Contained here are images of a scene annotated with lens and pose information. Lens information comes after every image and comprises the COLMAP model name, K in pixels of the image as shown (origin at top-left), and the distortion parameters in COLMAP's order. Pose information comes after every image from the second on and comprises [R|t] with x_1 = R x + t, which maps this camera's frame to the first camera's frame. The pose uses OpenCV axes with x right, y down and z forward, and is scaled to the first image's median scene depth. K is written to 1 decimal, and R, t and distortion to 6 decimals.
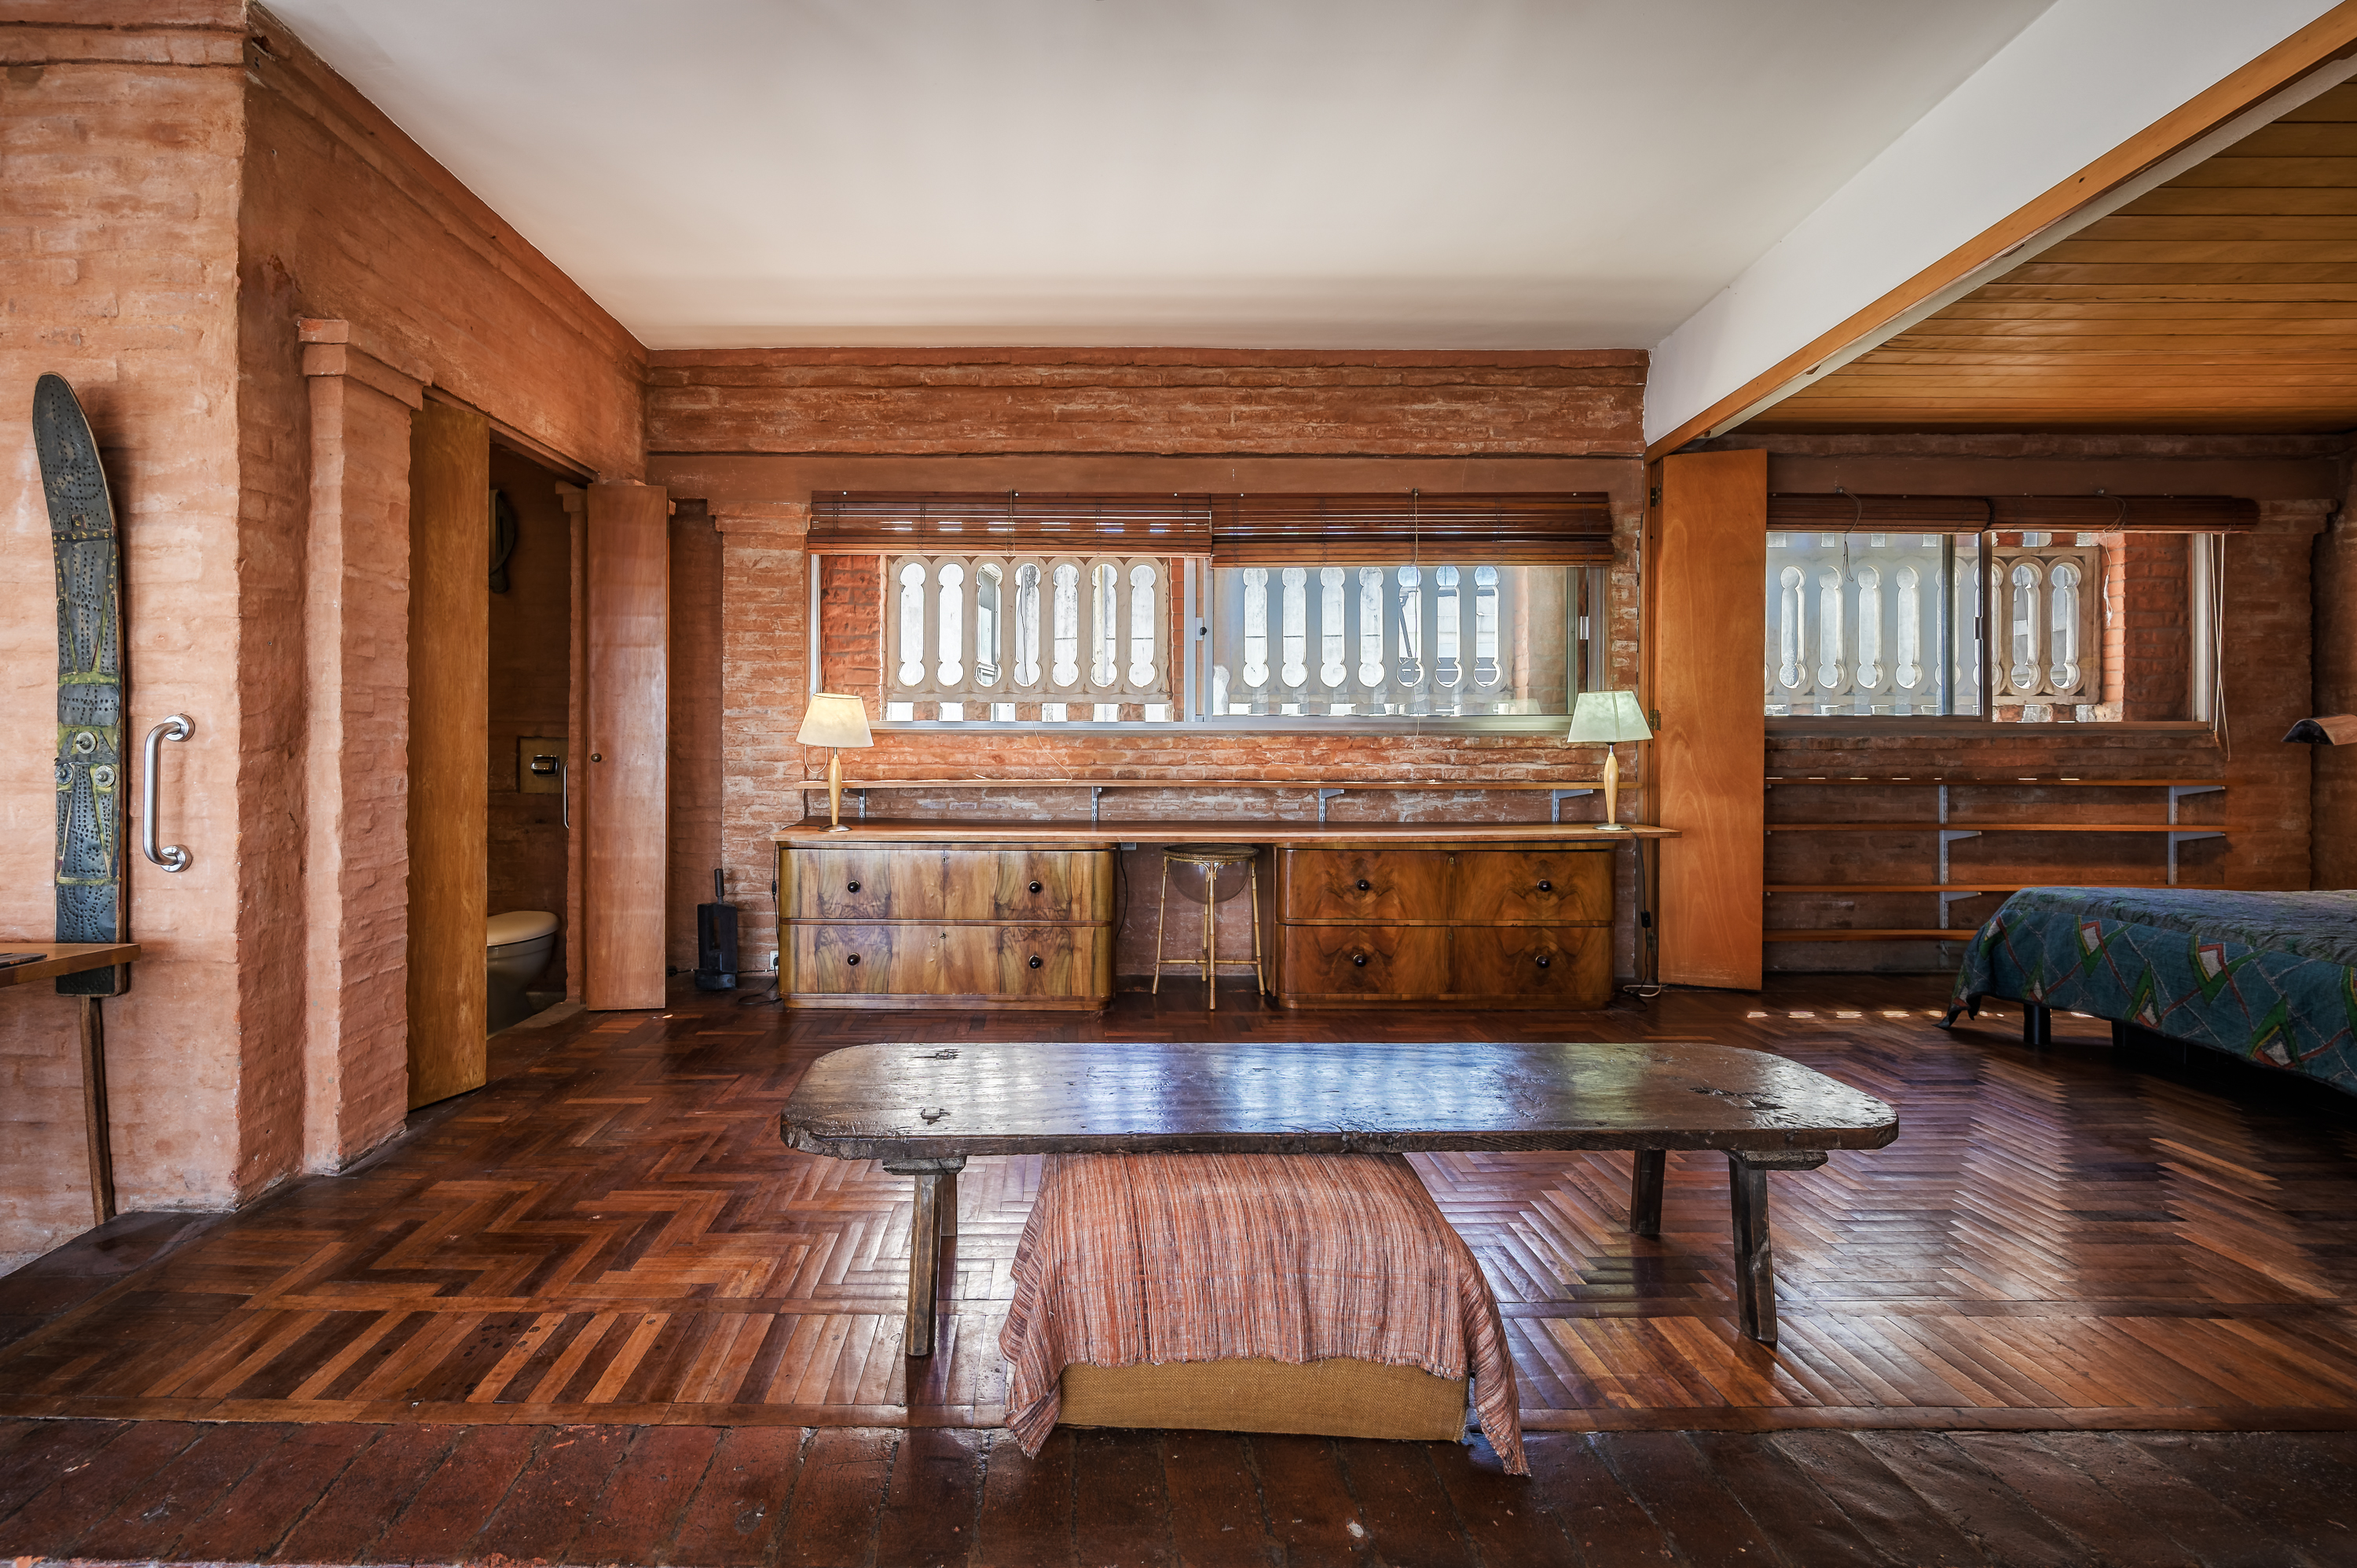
lens RADIAL K [[953.3, 0, 1072.6], [0, 953.3, 739.7], [0, 0, 1]] dist [-0.002214, 0.001161]
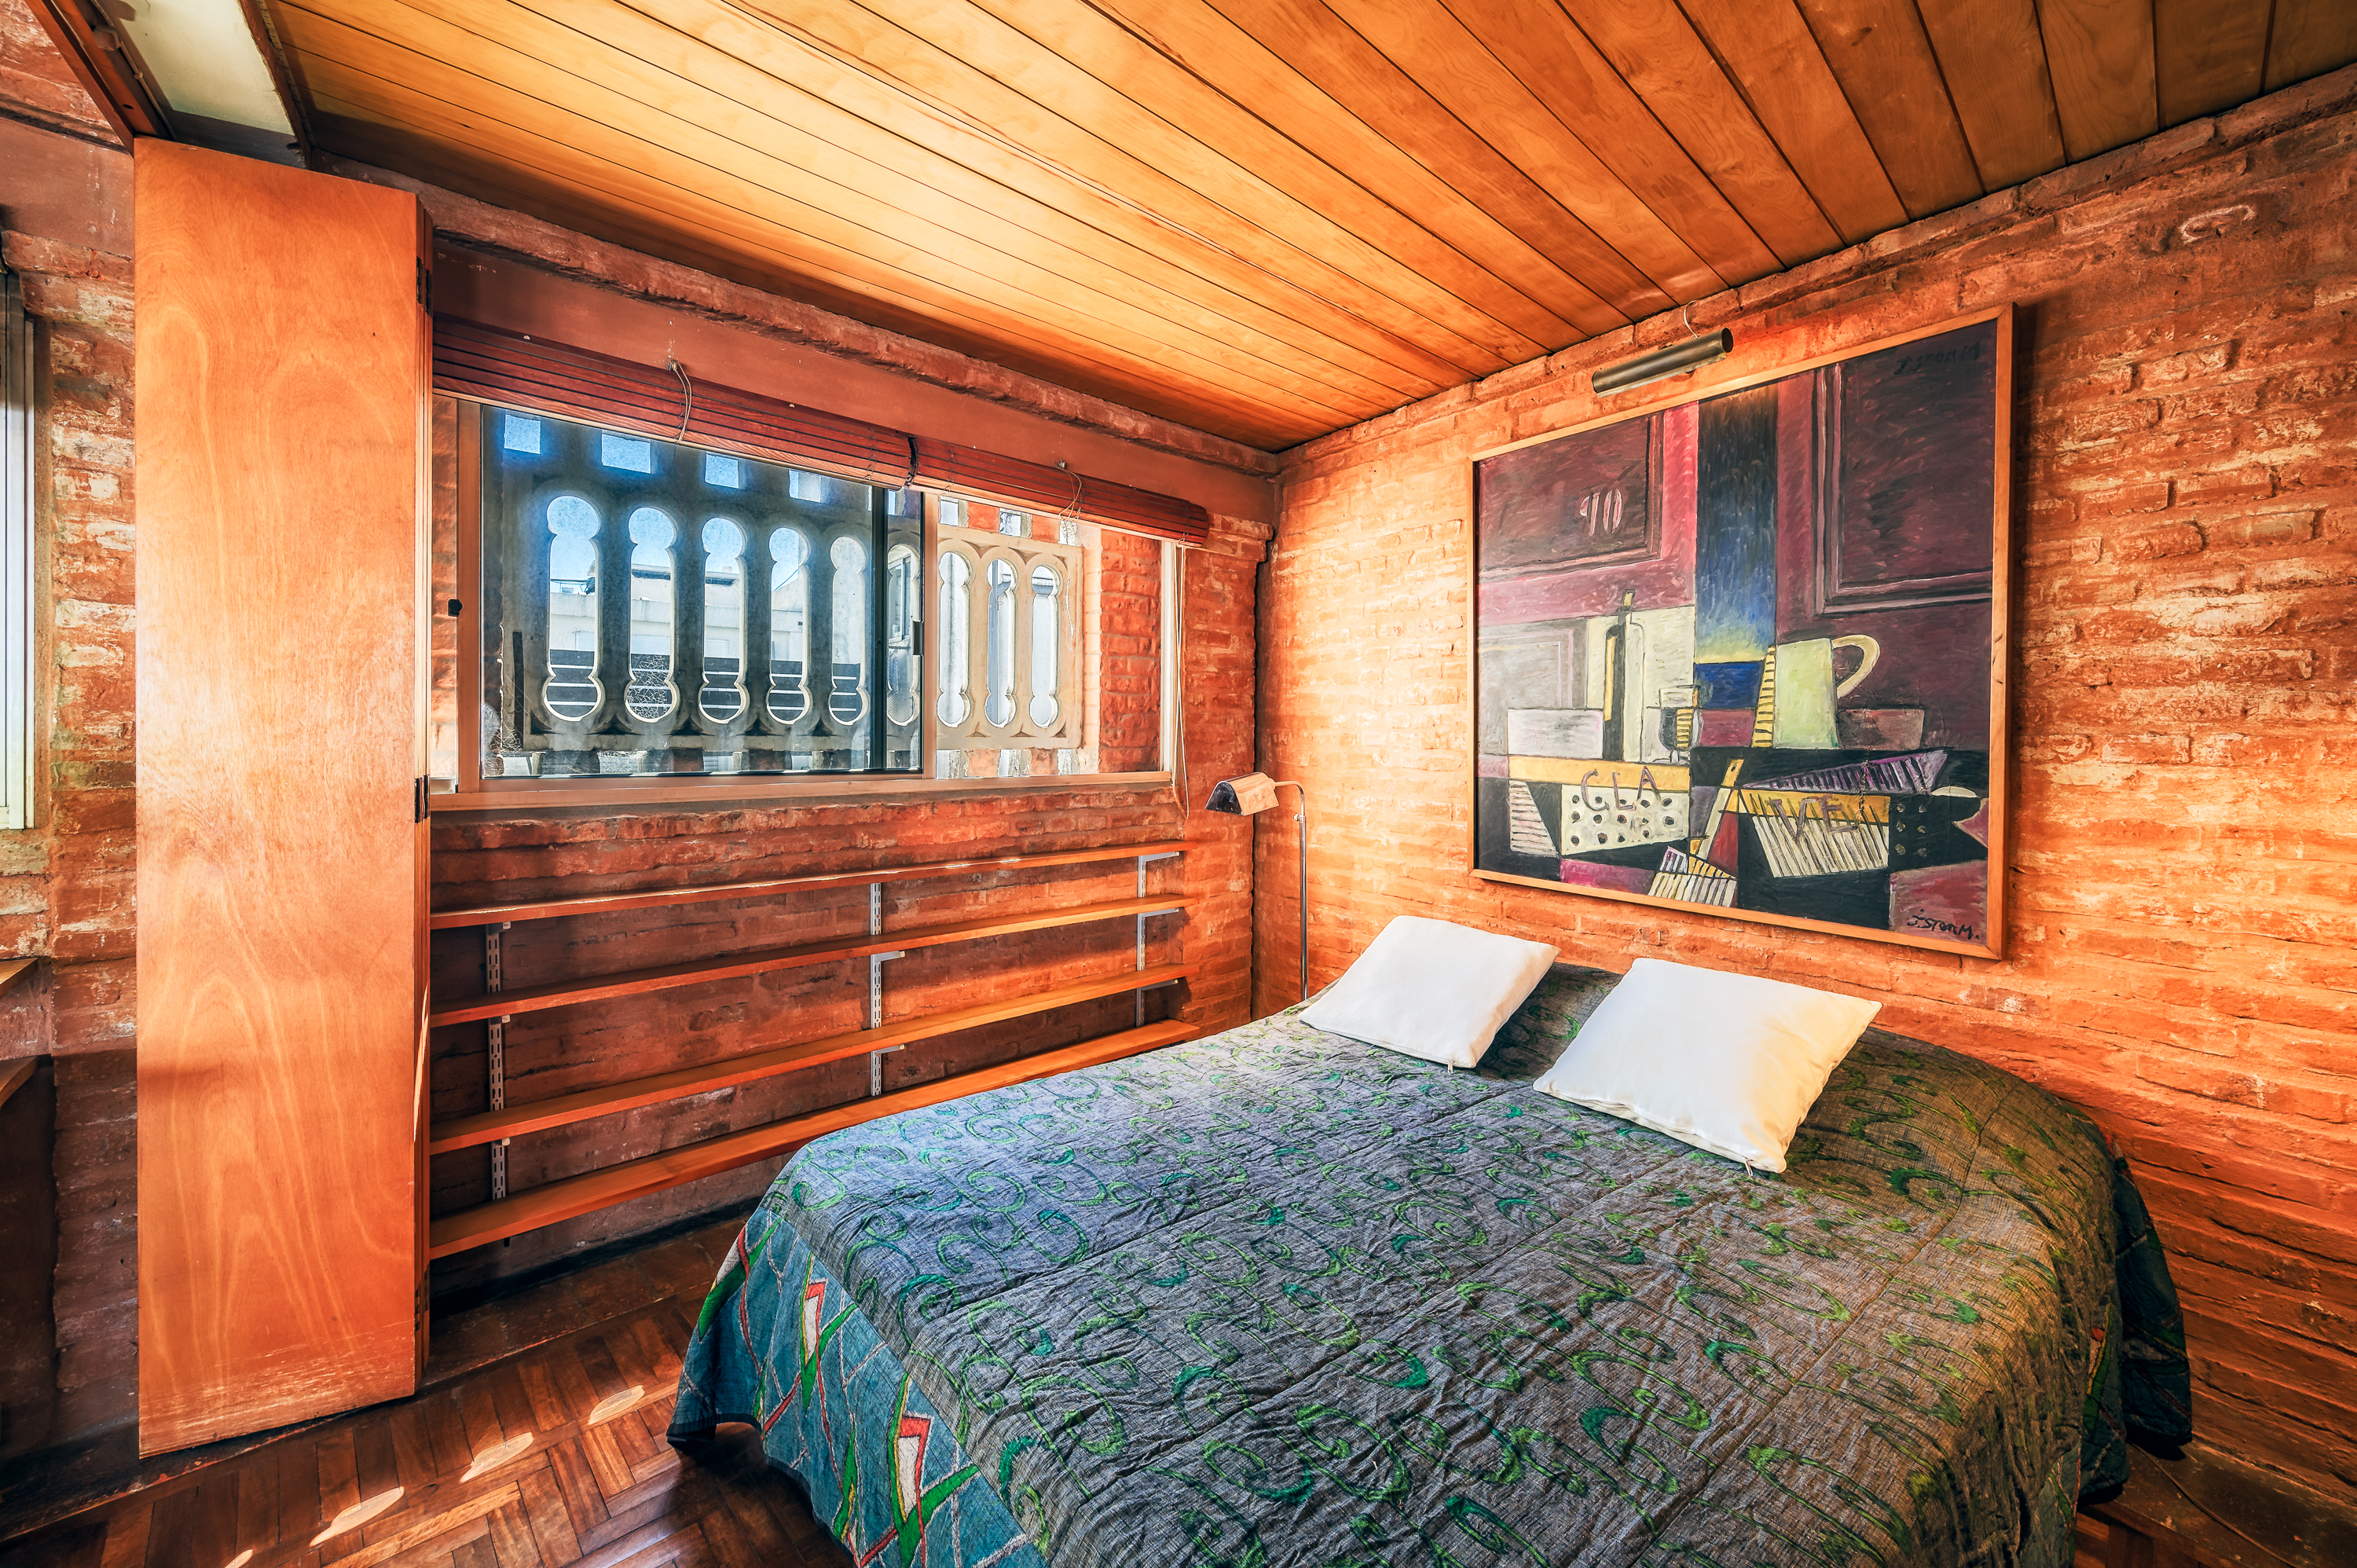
lens RADIAL K [[953.3, 0, 1176.6], [0, 953.3, 770.1], [0, 0, 1]] dist [-0.002214, 0.001161]
pose [[0.728410, -0.020082, 0.684847, 0.625525], [-0.002882, 0.999472, 0.032373, -0.047364], [-0.685135, -0.025554, 0.727967, 0.389950]]
